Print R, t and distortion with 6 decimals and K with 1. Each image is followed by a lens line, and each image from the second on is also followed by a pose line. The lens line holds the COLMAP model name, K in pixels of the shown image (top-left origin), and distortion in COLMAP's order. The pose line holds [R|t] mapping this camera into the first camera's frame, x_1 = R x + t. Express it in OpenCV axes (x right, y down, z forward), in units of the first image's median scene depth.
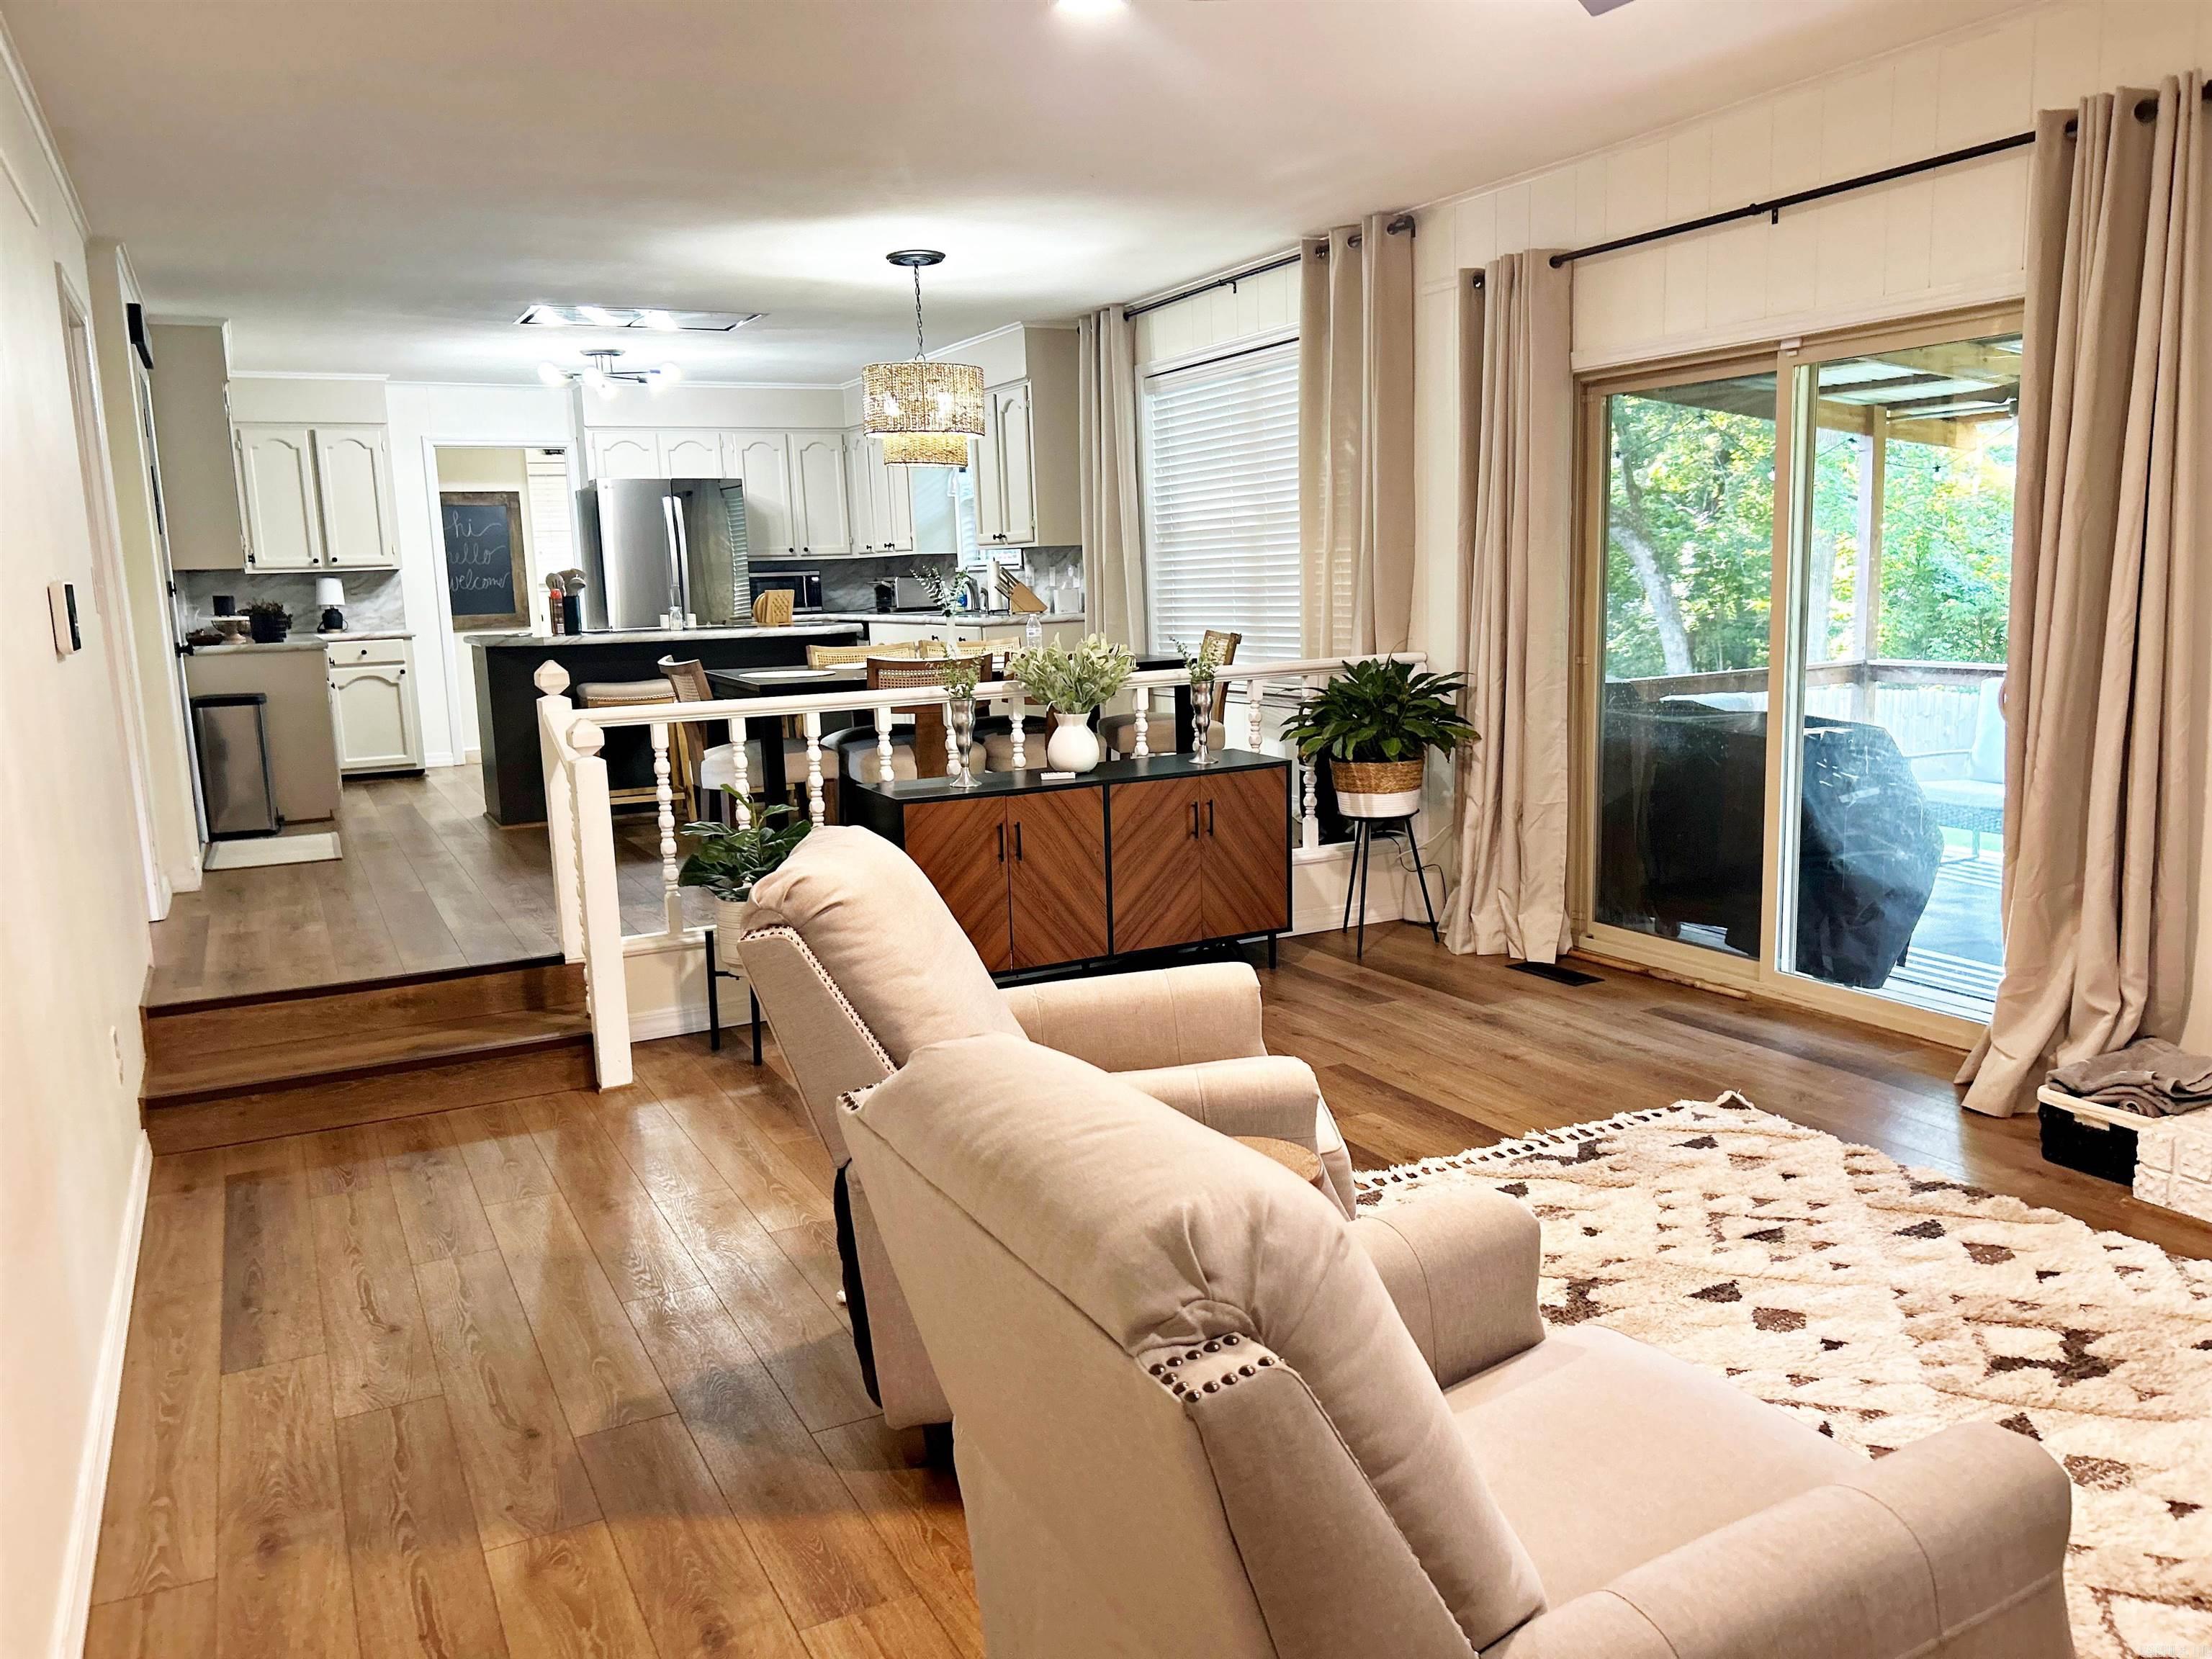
lens RADIAL K [[1664.0, 0, 1104.7], [0, 1664.0, 839.8], [0, 0, 1]] dist [0.062171, -0.080820]
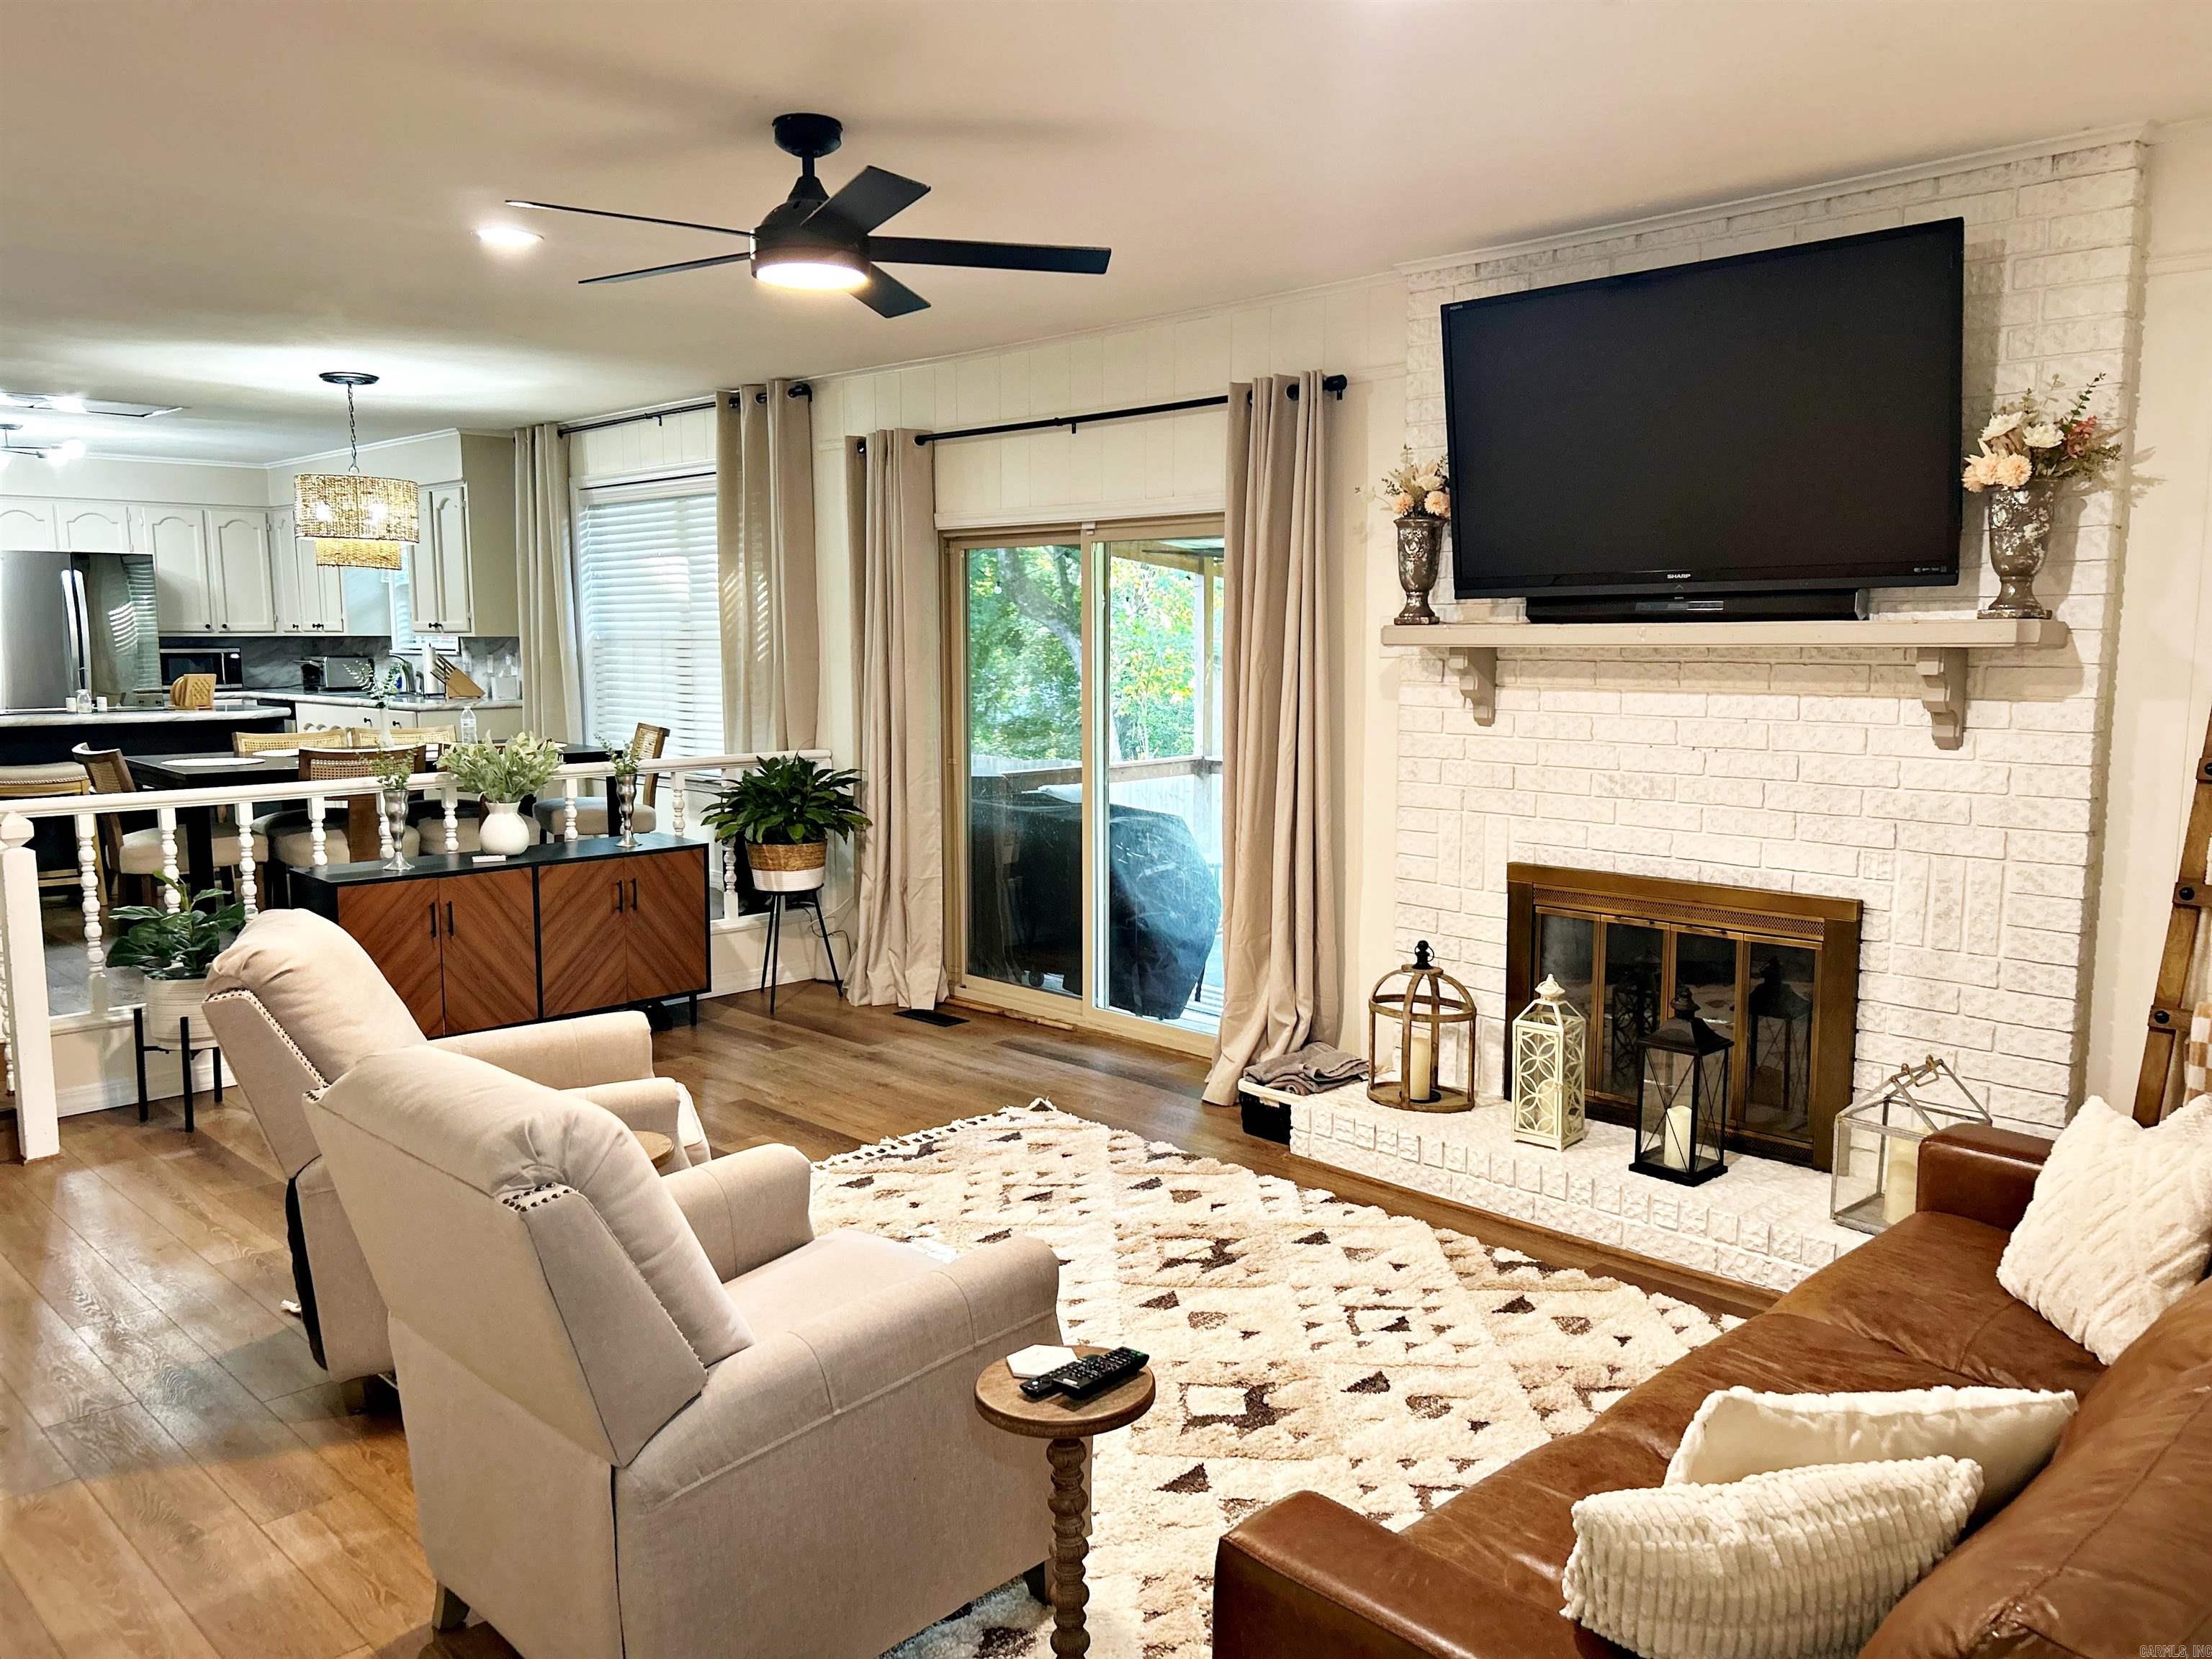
lens RADIAL K [[1631.0, 0, 1096.1], [0, 1631.0, 836.6], [0, 0, 1]] dist [0.080467, -0.111497]
pose [[0.950683, -0.004216, 0.310136, 0.017175], [0.017747, 0.999009, -0.040821, -0.001156], [-0.309657, 0.044312, 0.949815, -0.191606]]
